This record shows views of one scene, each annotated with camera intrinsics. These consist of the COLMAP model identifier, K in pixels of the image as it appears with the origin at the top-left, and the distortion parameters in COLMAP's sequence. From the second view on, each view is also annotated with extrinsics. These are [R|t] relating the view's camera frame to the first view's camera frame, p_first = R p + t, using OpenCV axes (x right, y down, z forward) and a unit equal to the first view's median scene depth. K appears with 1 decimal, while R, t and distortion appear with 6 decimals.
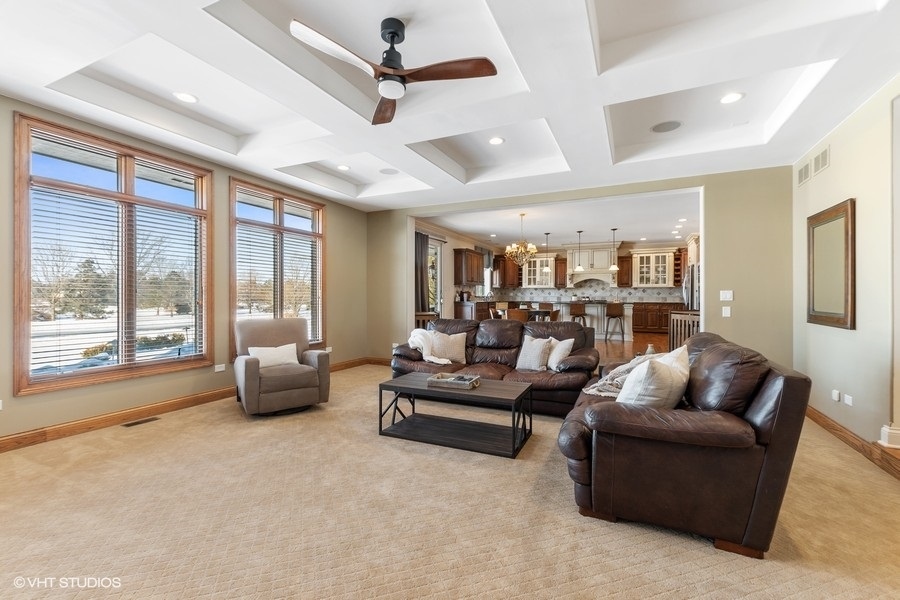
lens RADIAL K [[392.3, 0, 447.6], [0, 392.3, 296.9], [0, 0, 1]] dist [0.003447, 0.000159]
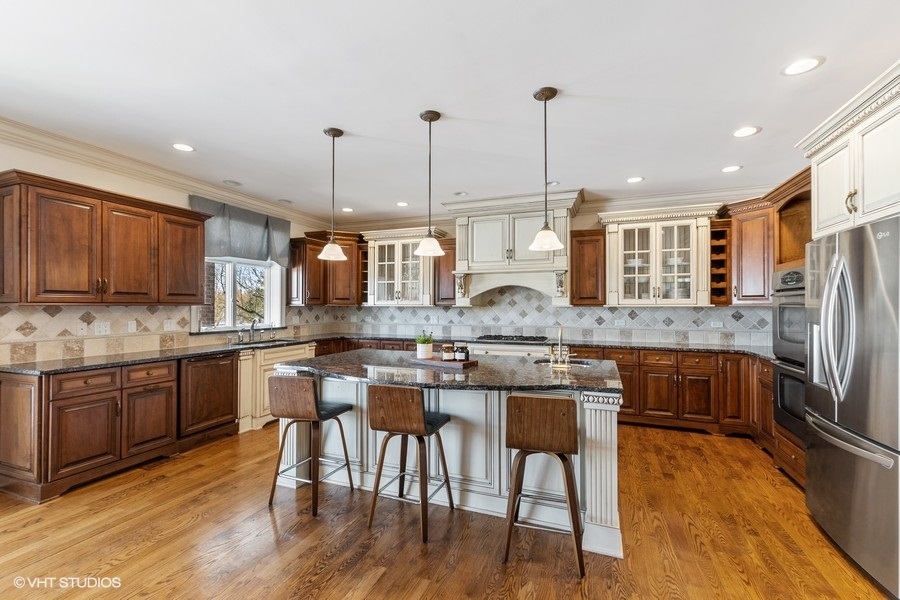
lens RADIAL K [[392.3, 0, 450.8], [0, 392.3, 302.1], [0, 0, 1]] dist [0.003447, 0.000159]
pose [[0.996625, 0.000259, 0.082084, 0.281439], [0.000797, 0.999917, -0.012826, -0.024312], [-0.082080, 0.012848, 0.996543, 0.617096]]
